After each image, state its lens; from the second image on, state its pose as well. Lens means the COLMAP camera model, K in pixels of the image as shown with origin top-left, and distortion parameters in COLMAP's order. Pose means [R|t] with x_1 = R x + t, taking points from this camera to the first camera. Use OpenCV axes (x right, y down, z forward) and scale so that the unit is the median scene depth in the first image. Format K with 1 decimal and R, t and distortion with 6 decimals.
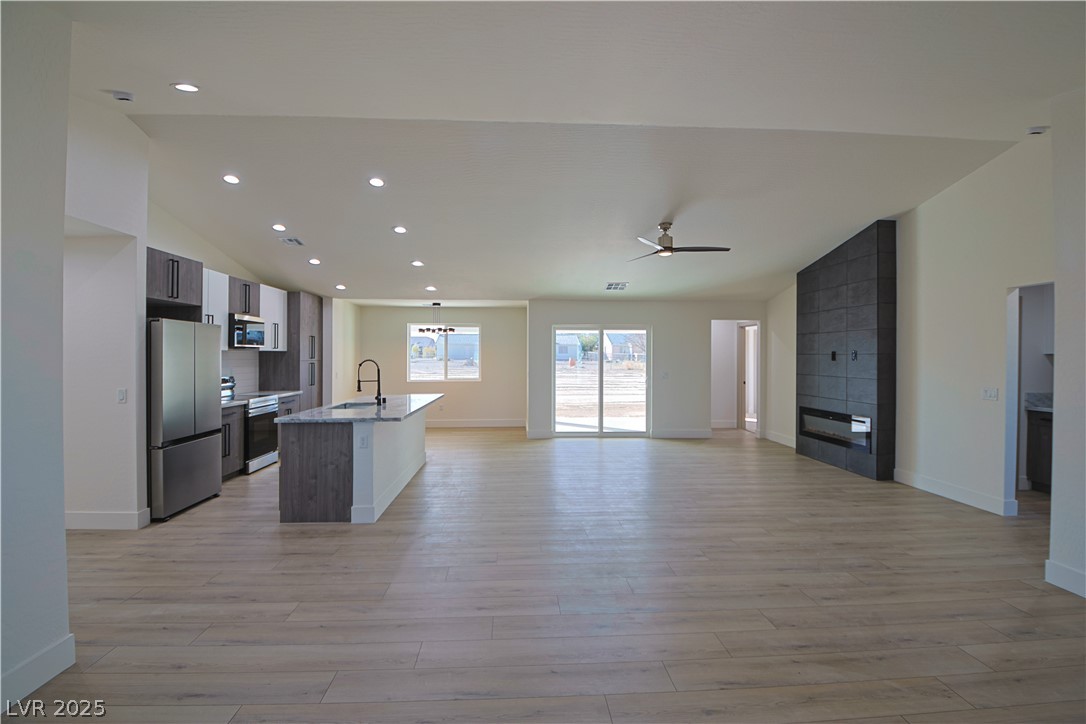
lens RADIAL K [[504.5, 0, 543.3], [0, 504.5, 354.5], [0, 0, 1]] dist [0.019211, -0.032056]
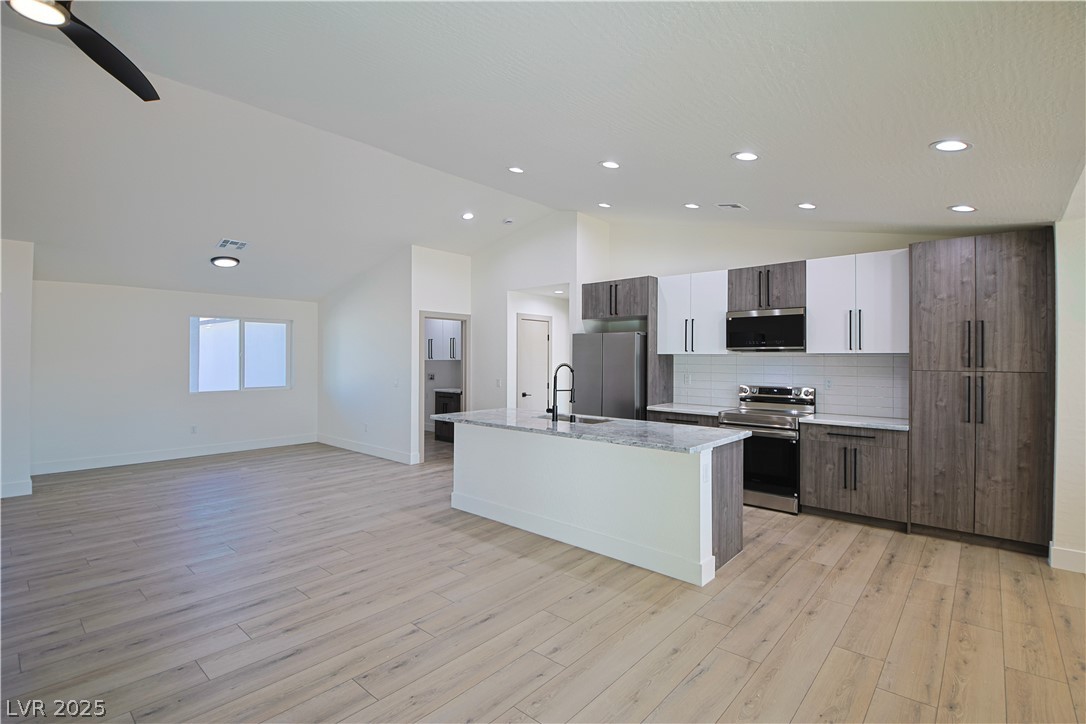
lens RADIAL K [[504.5, 0, 543.3], [0, 504.5, 354.5], [0, 0, 1]] dist [0.019211, -0.032056]
pose [[-0.705663, -0.010099, -0.708476, 0.221689], [-0.002818, 0.999931, -0.011448, 0.003007], [0.708543, -0.006082, -0.705642, 1.325338]]
